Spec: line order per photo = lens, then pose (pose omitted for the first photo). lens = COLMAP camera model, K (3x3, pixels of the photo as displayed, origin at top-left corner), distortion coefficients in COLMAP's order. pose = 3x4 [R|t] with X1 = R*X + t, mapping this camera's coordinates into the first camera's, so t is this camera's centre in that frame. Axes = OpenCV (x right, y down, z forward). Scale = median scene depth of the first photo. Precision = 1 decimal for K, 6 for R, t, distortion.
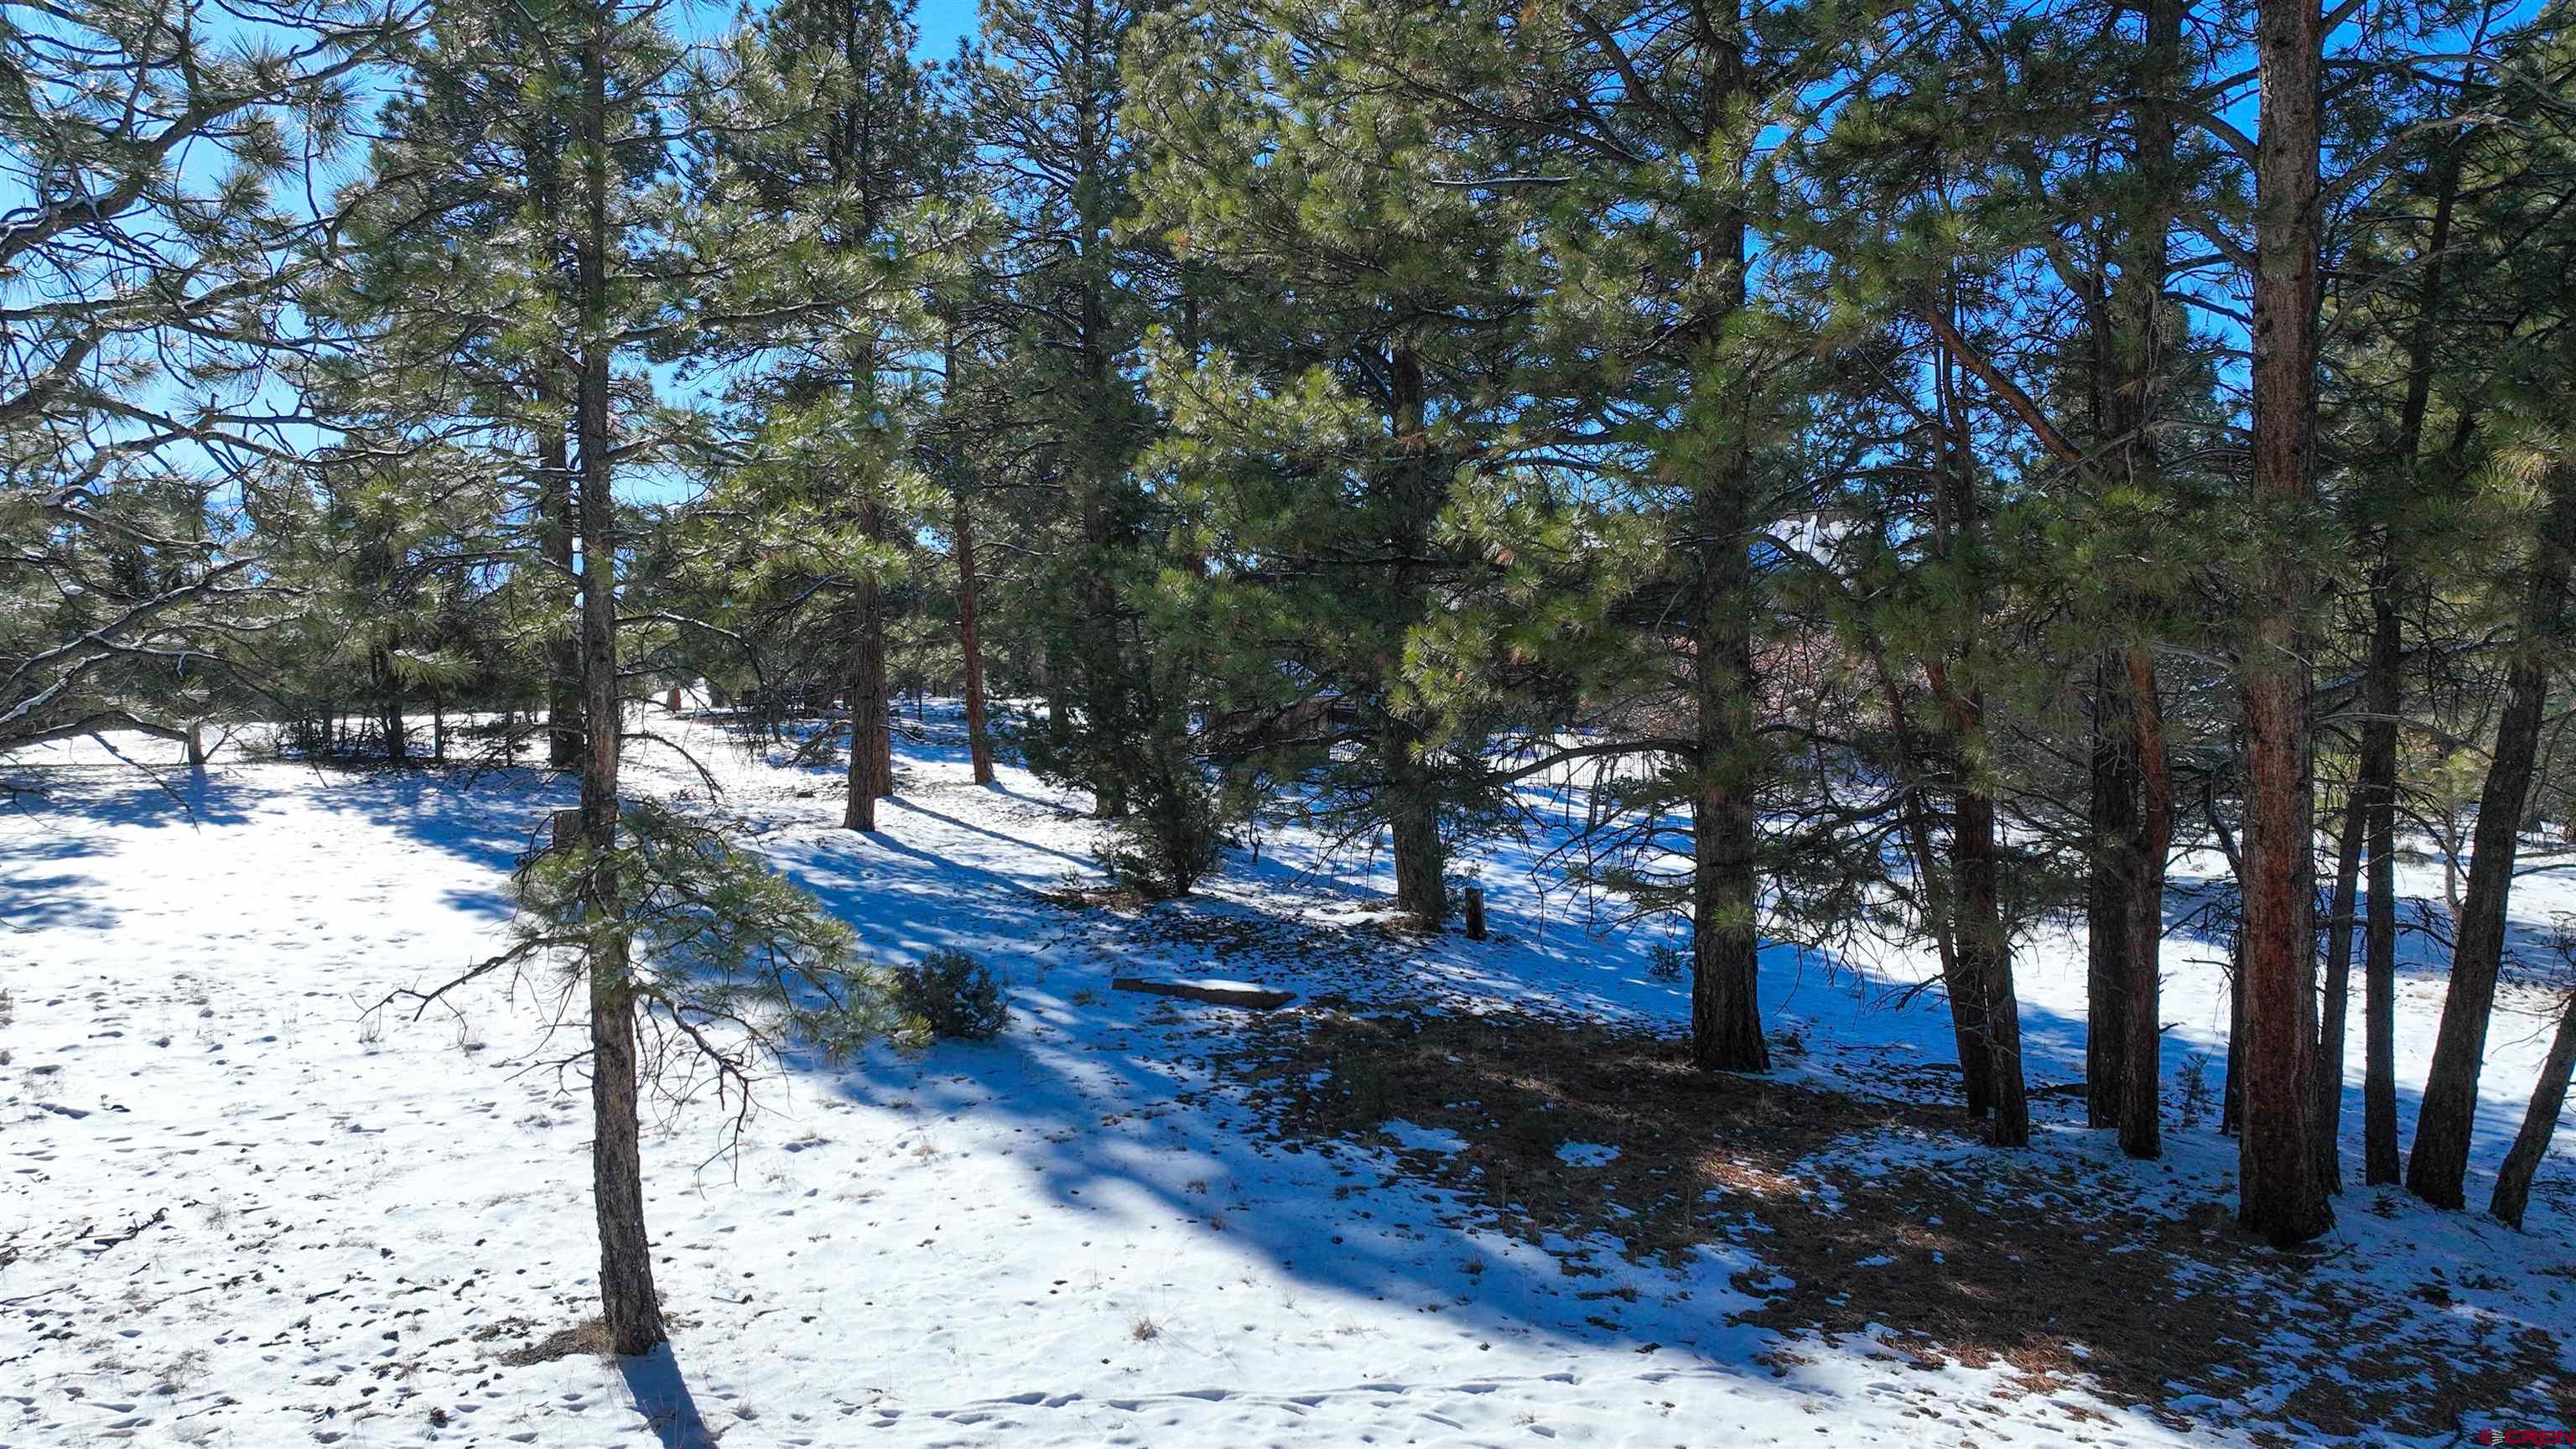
lens RADIAL K [[1853.6, 0, 1288.0], [0, 1853.6, 724.5], [0, 0, 1]] dist [-0.008662, 0.025988]
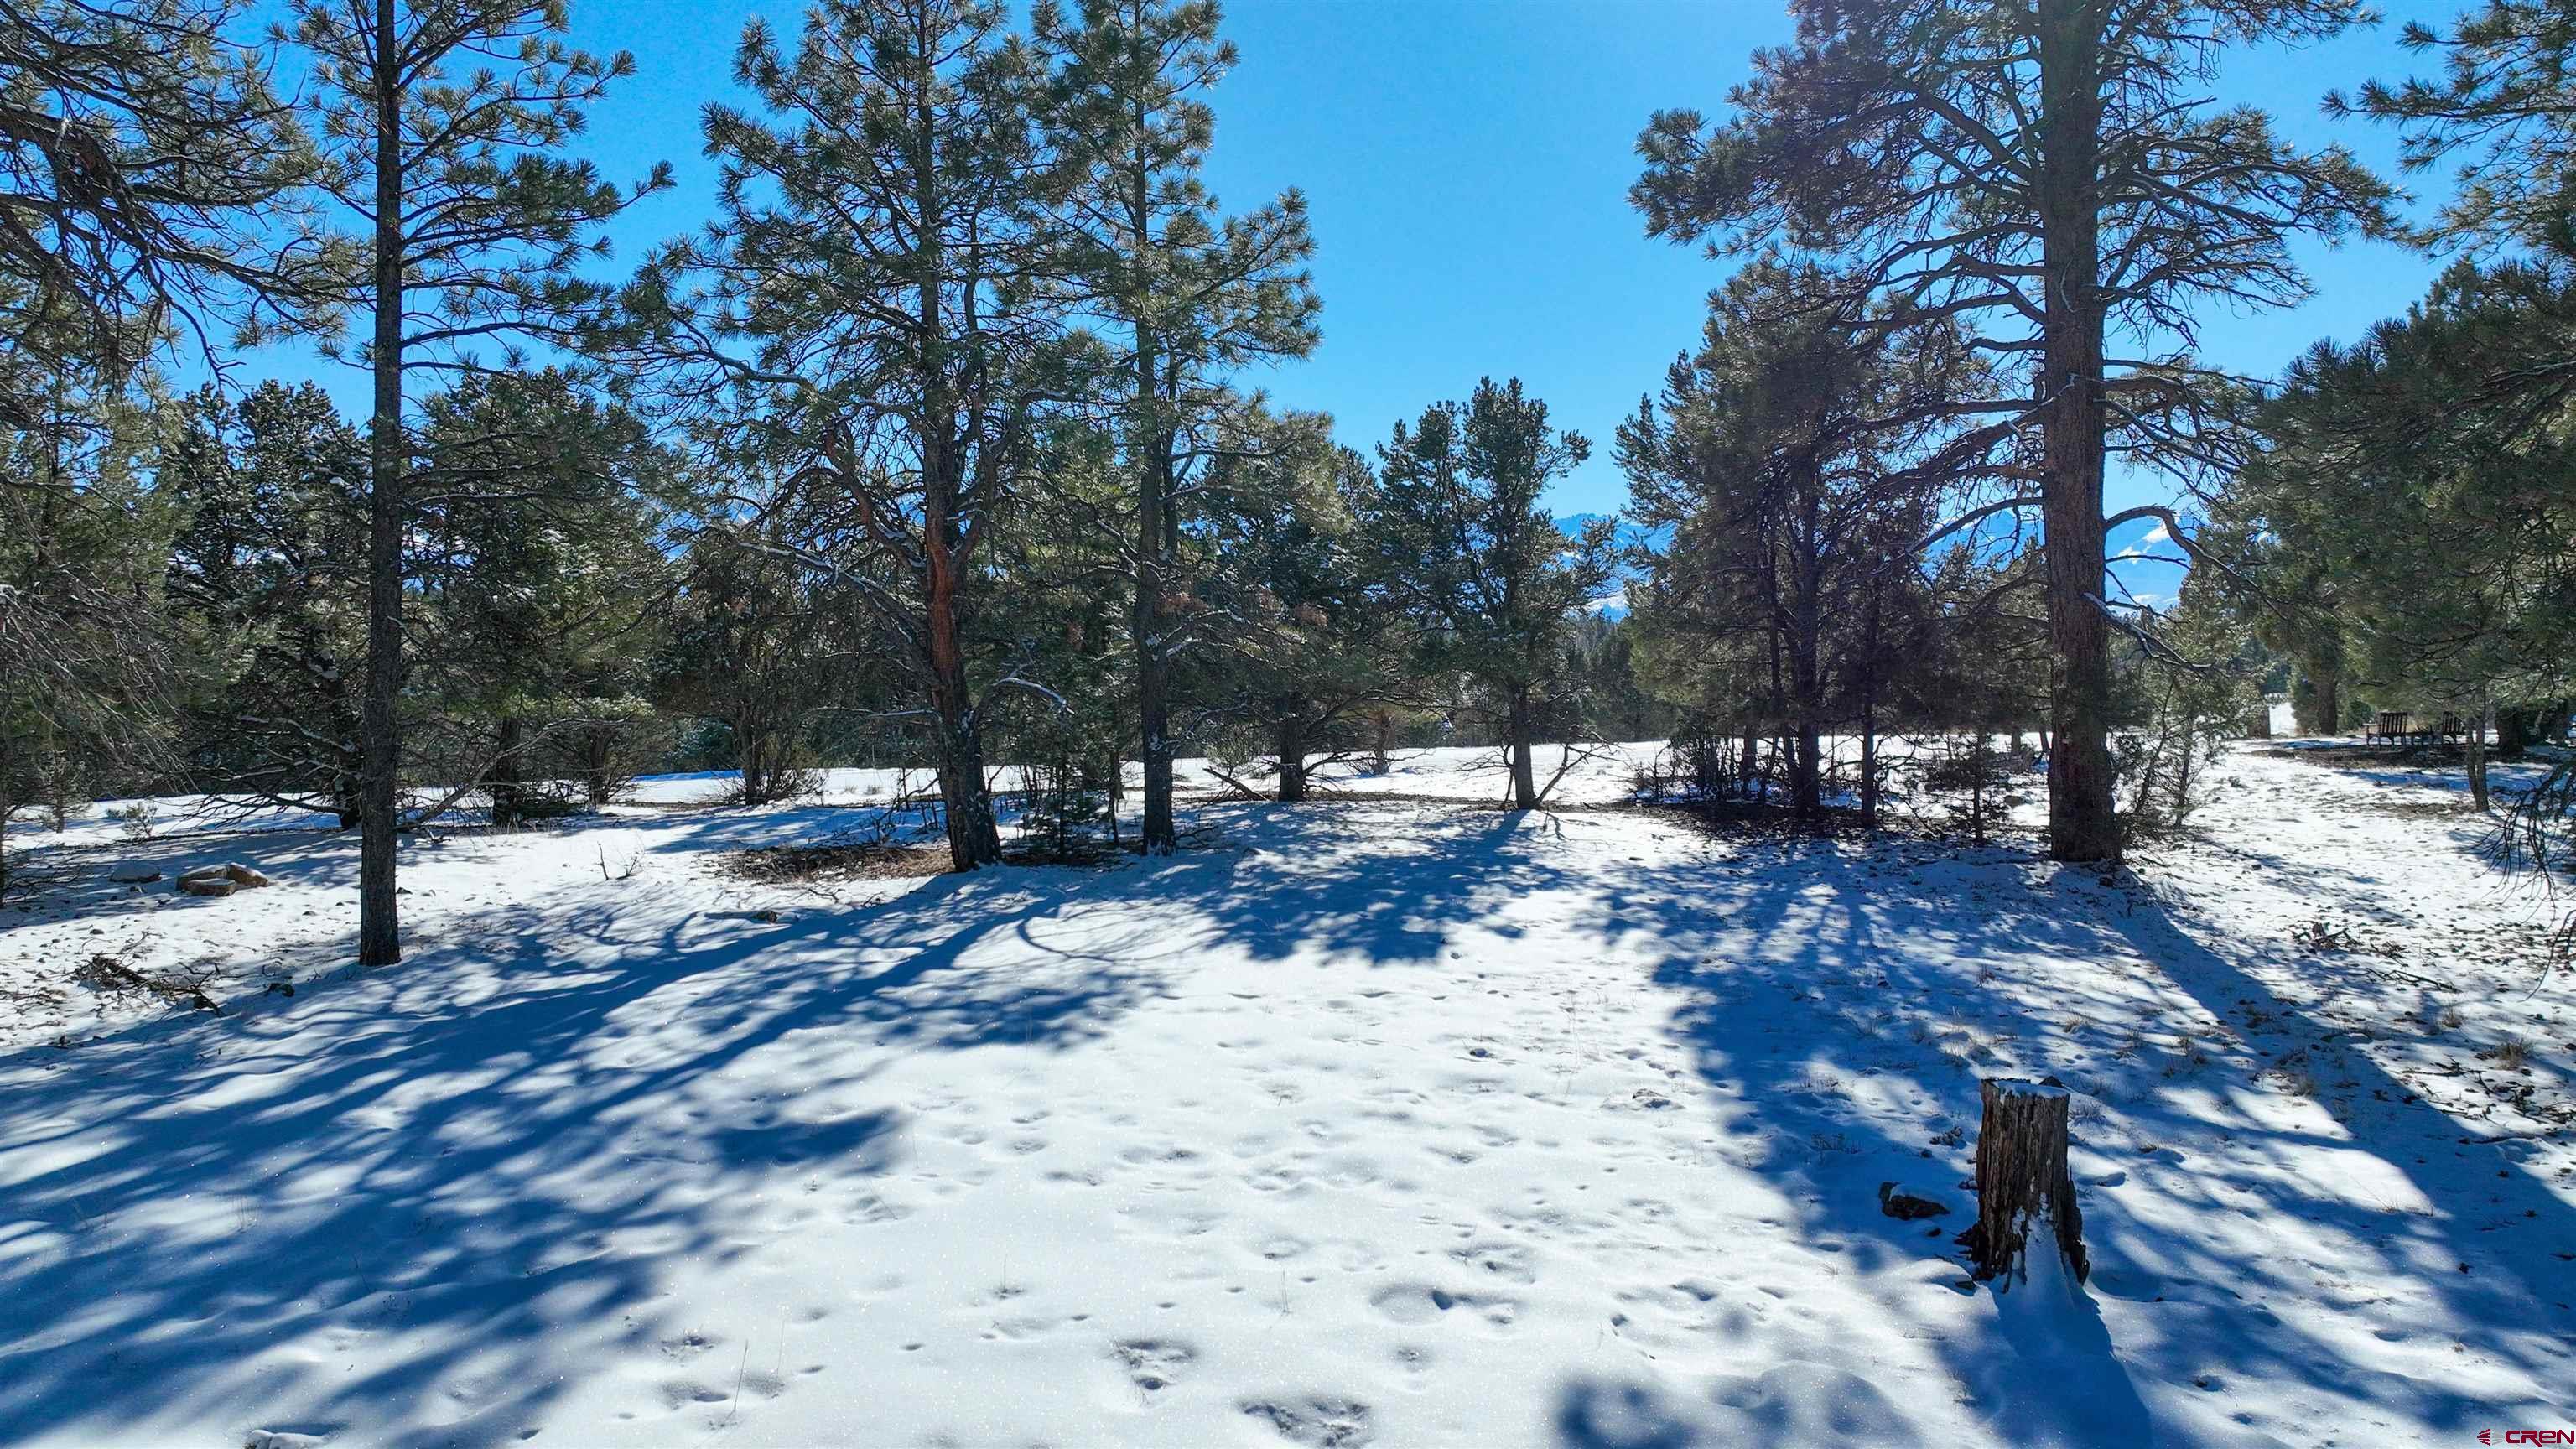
lens RADIAL K [[1887.7, 0, 1288.0], [0, 1887.7, 724.5], [0, 0, 1]] dist [0.000054, 0.000996]
pose [[0.712306, 0.026137, -0.701382, -0.372252], [-0.030217, 0.999522, 0.006560, -0.019565], [0.701218, 0.016521, 0.712756, 0.983989]]
